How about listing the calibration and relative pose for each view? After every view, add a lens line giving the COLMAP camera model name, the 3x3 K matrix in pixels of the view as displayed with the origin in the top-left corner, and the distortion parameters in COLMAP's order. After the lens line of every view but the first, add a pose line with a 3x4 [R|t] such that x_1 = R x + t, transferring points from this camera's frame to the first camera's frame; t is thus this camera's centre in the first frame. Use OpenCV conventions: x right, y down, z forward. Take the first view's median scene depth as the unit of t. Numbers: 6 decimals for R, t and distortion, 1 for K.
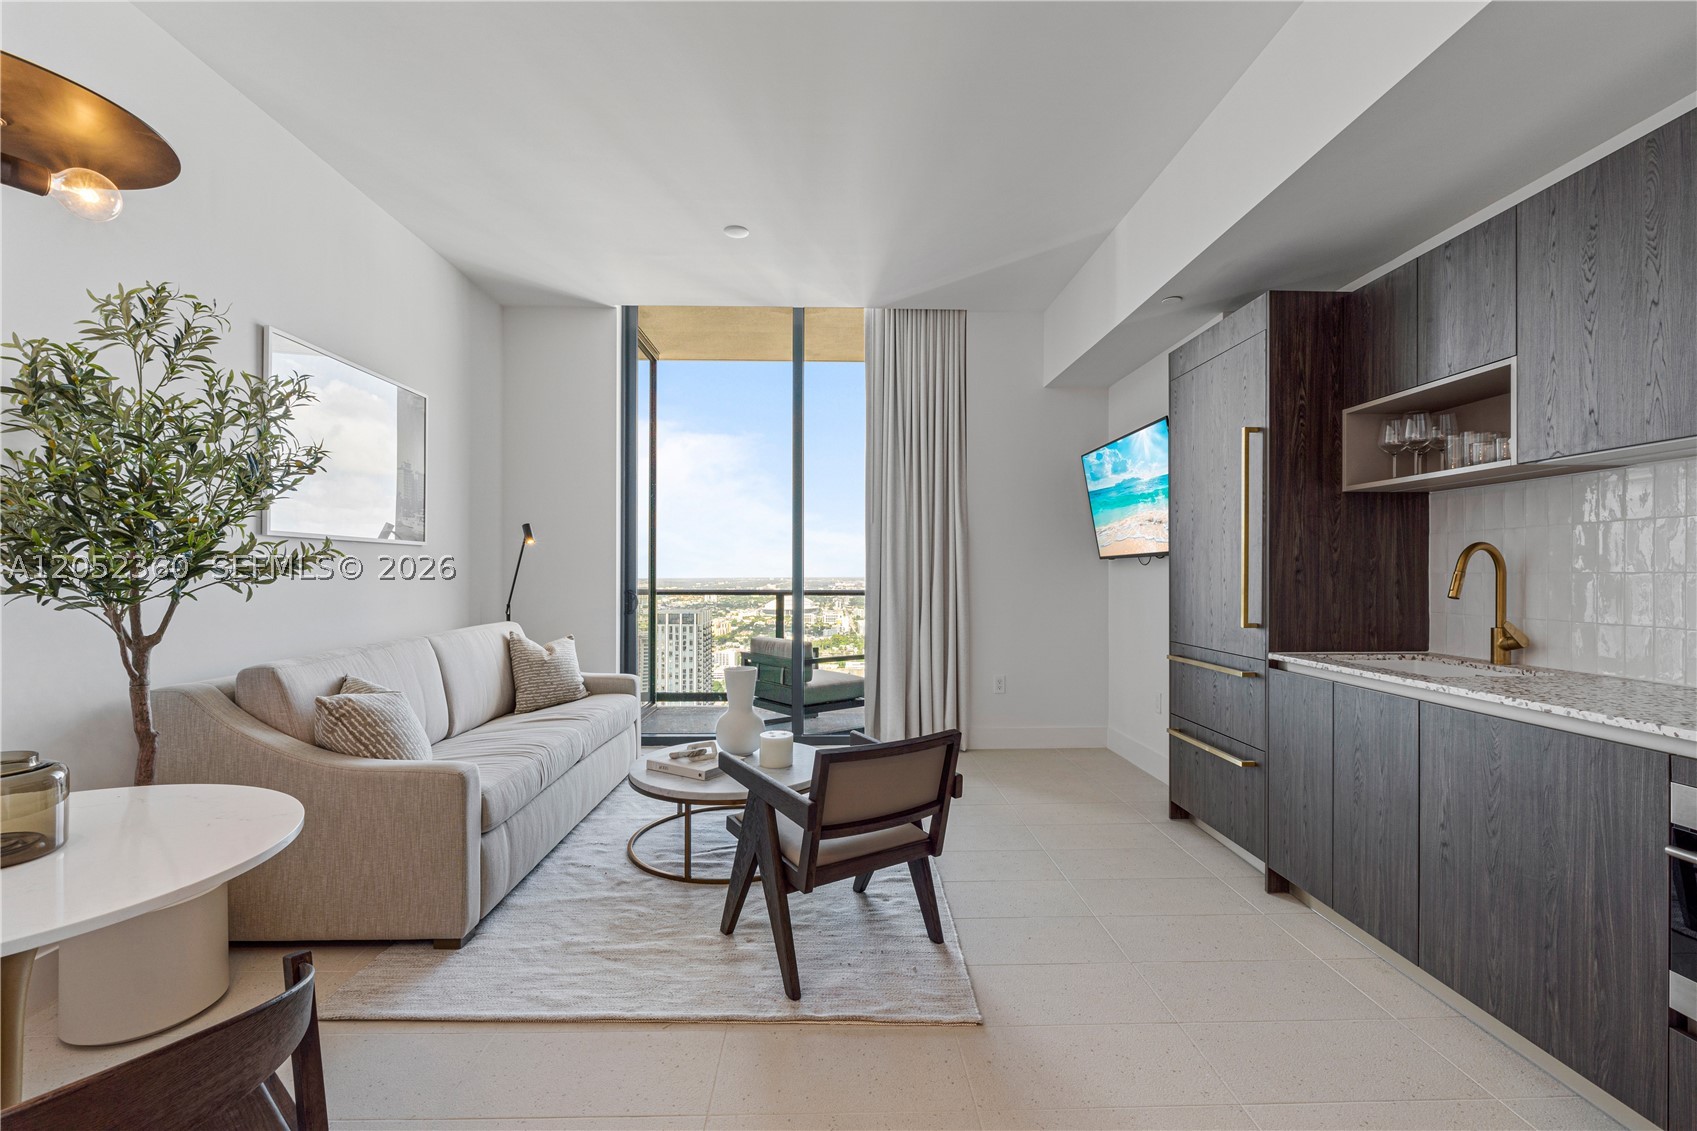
lens RADIAL K [[725.9, 0, 853.0], [0, 725.9, 572.6], [0, 0, 1]] dist [-0.004851, -0.000003]
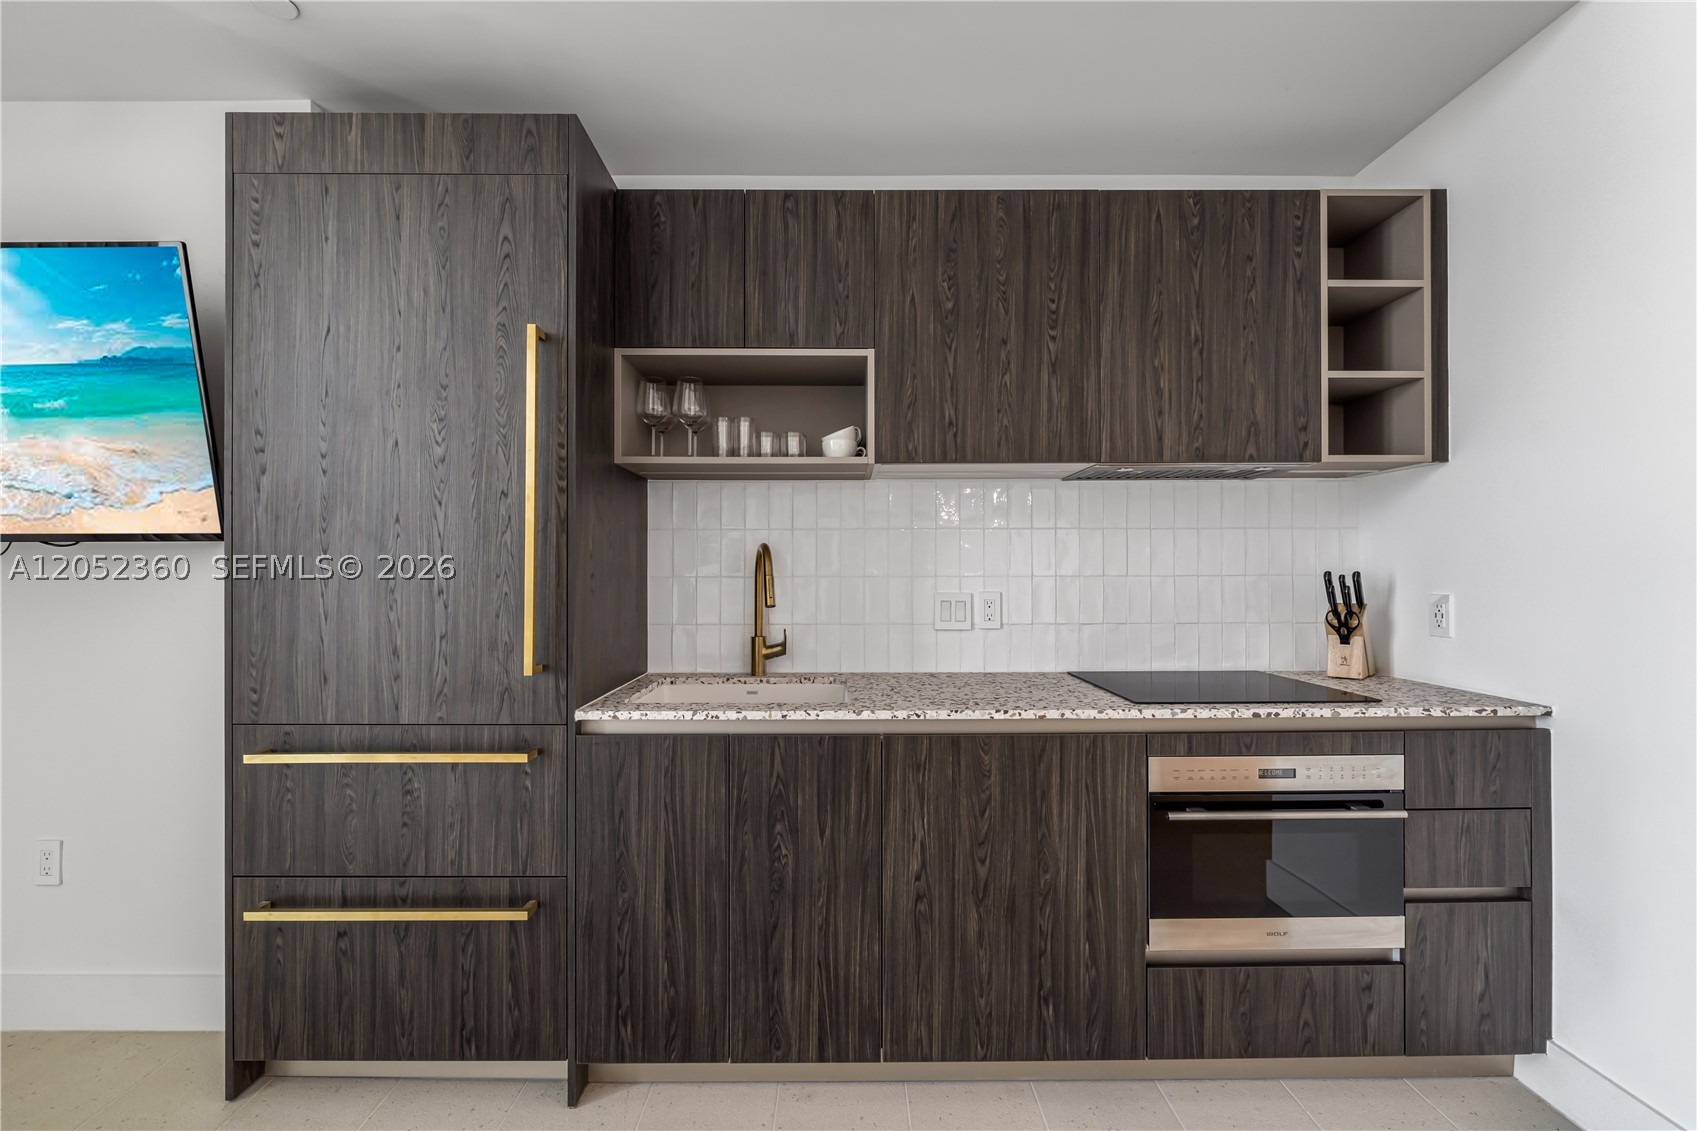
lens RADIAL K [[725.9, 0, 848.9], [0, 725.9, 565.7], [0, 0, 1]] dist [-0.004851, -0.000003]
pose [[0.022993, 0.005643, 0.999720, -0.028034], [-0.000654, 0.999984, -0.005630, -0.007014], [-0.999735, -0.000524, 0.022996, 0.784694]]
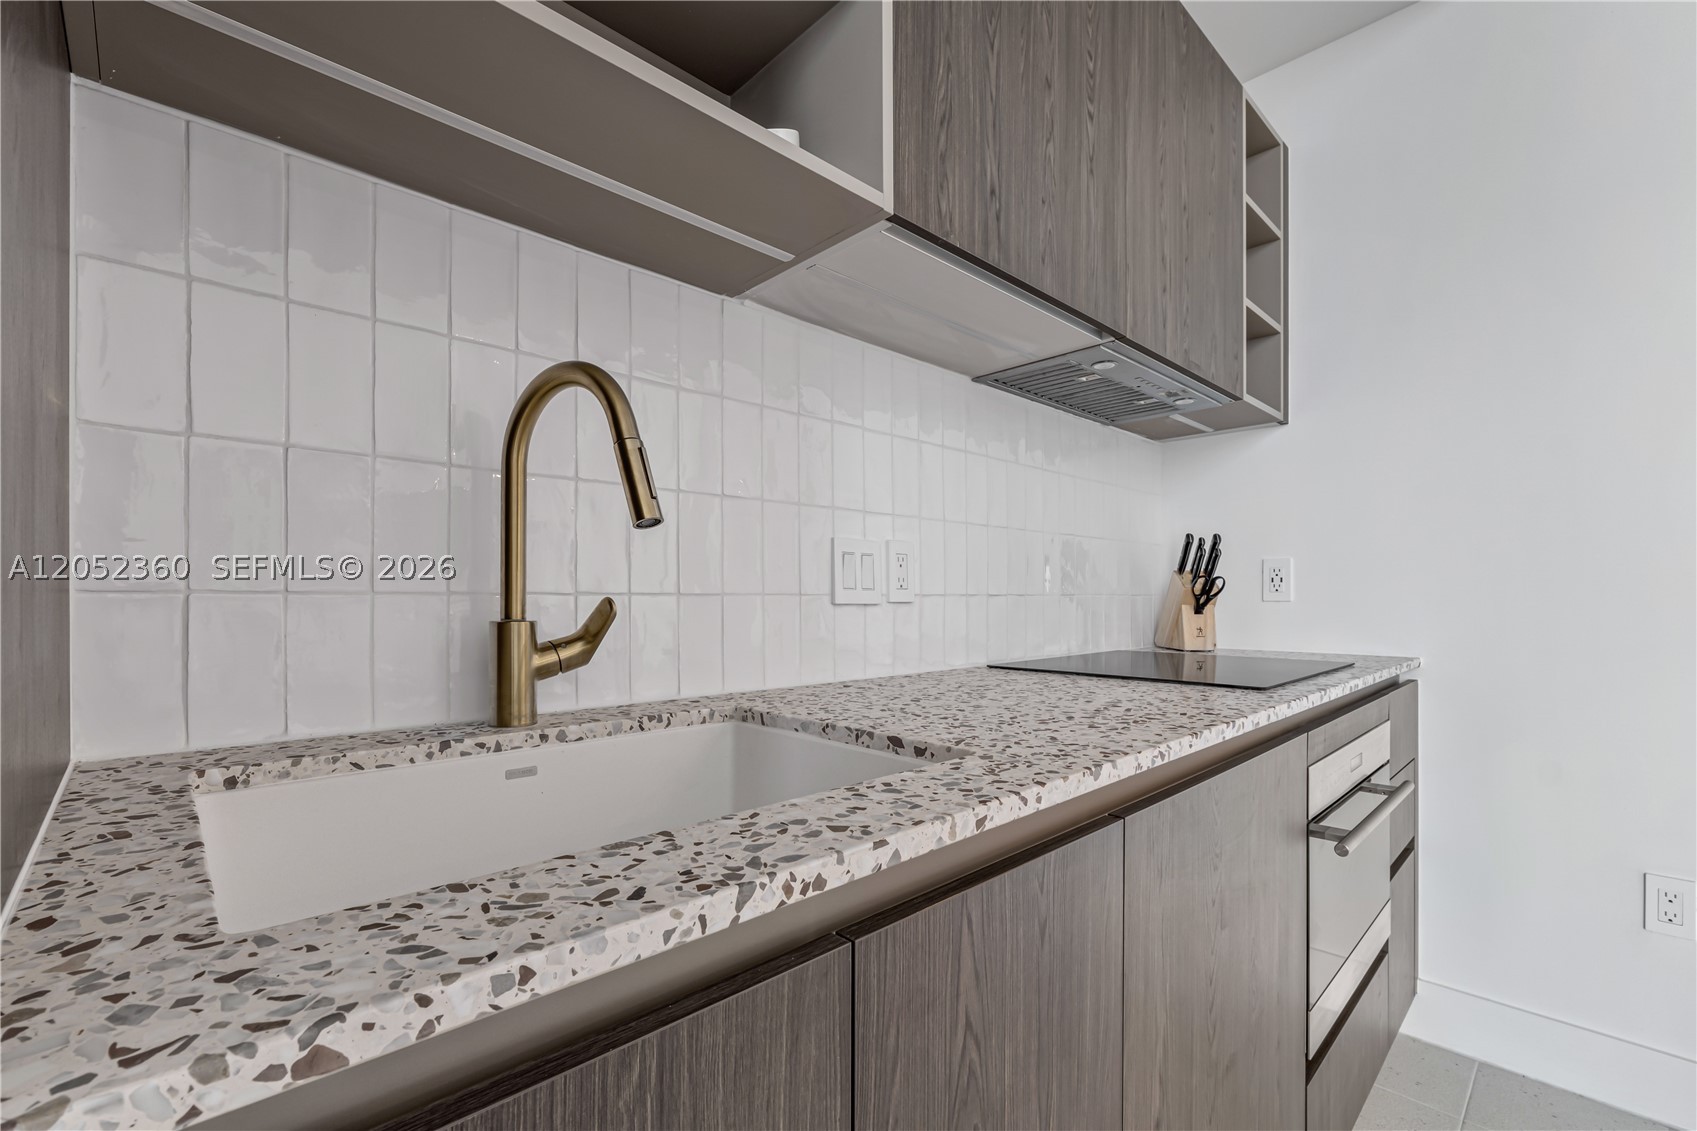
lens RADIAL K [[725.9, 0, 847.5], [0, 725.9, 598.5], [0, 0, 1]] dist [-0.004851, -0.000003]
pose [[-0.664993, -0.001955, 0.746847, 0.477519], [-0.001748, 0.999998, 0.001061, 0.059606], [-0.746848, -0.000600, -0.664995, 1.011032]]
